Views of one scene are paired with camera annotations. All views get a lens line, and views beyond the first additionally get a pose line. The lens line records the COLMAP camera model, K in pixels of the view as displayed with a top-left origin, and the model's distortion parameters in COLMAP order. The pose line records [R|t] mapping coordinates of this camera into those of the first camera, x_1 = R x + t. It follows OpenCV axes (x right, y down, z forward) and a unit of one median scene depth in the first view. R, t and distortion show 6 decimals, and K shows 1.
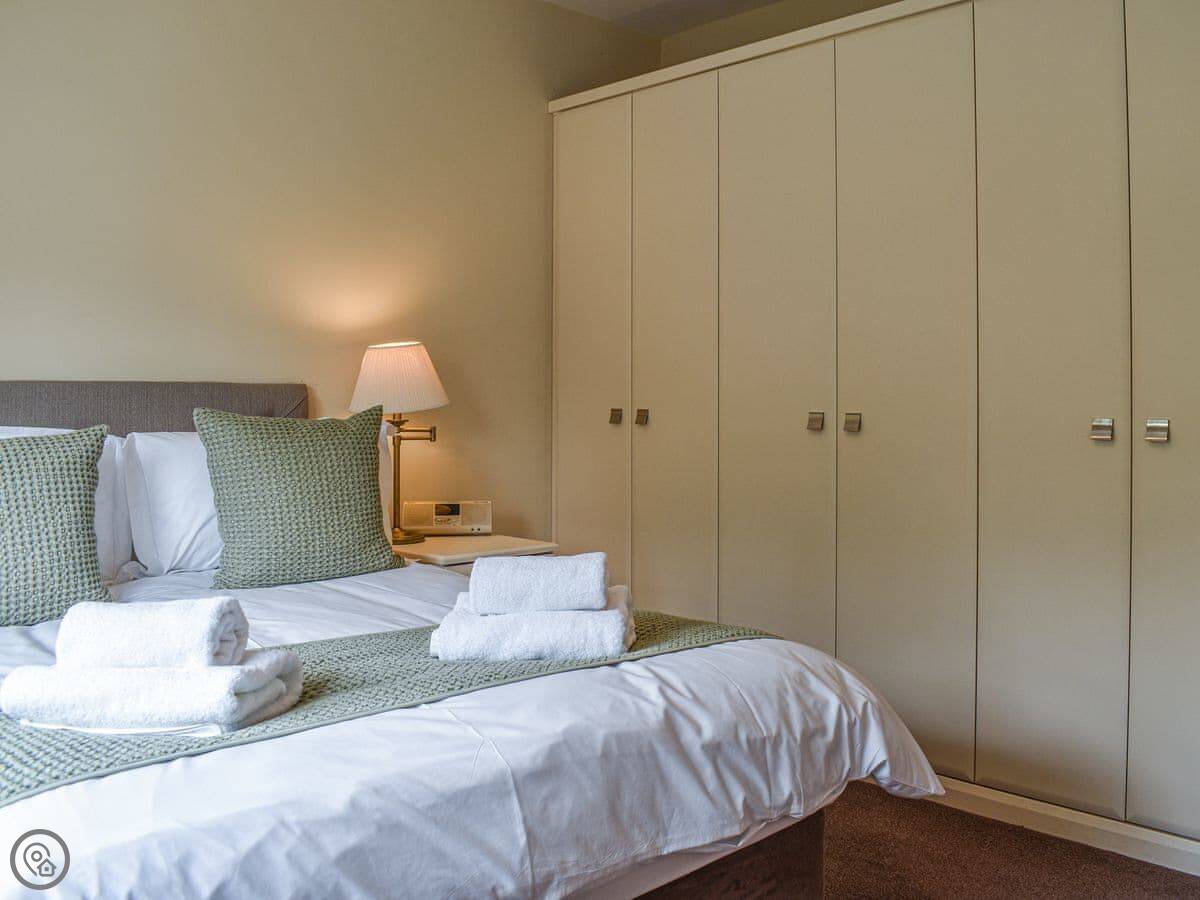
lens RADIAL K [[1081.6, 0, 600.0], [0, 1081.6, 450.0], [0, 0, 1]] dist [-0.082013, -0.000536]
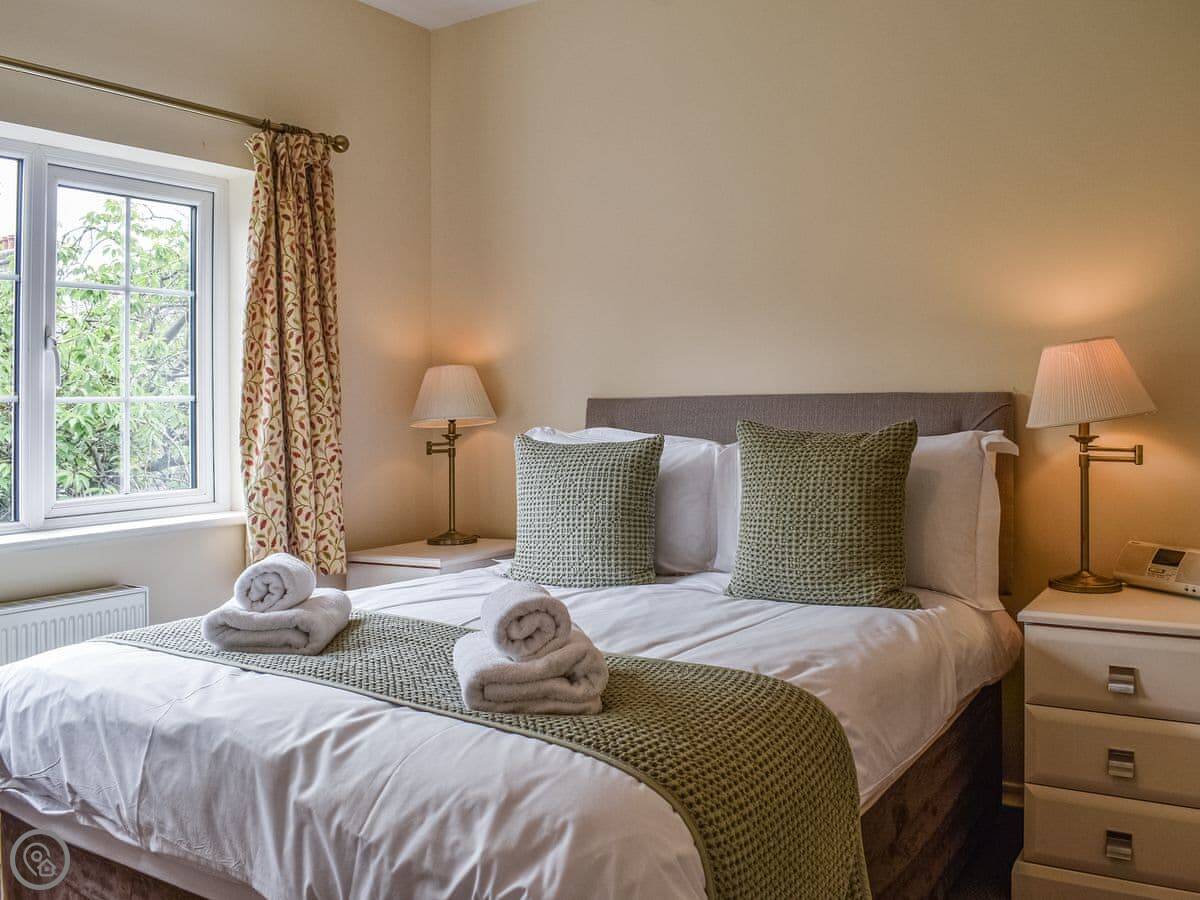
lens RADIAL K [[1058.7, 0, 633.5], [0, 1058.7, 426.5], [0, 0, 1]] dist [-0.085178, 0.012424]
pose [[0.249570, 0.012599, -0.968275, 0.700750], [-0.034777, 0.999387, 0.004040, -0.038337], [0.967732, 0.032665, 0.249855, 0.724348]]
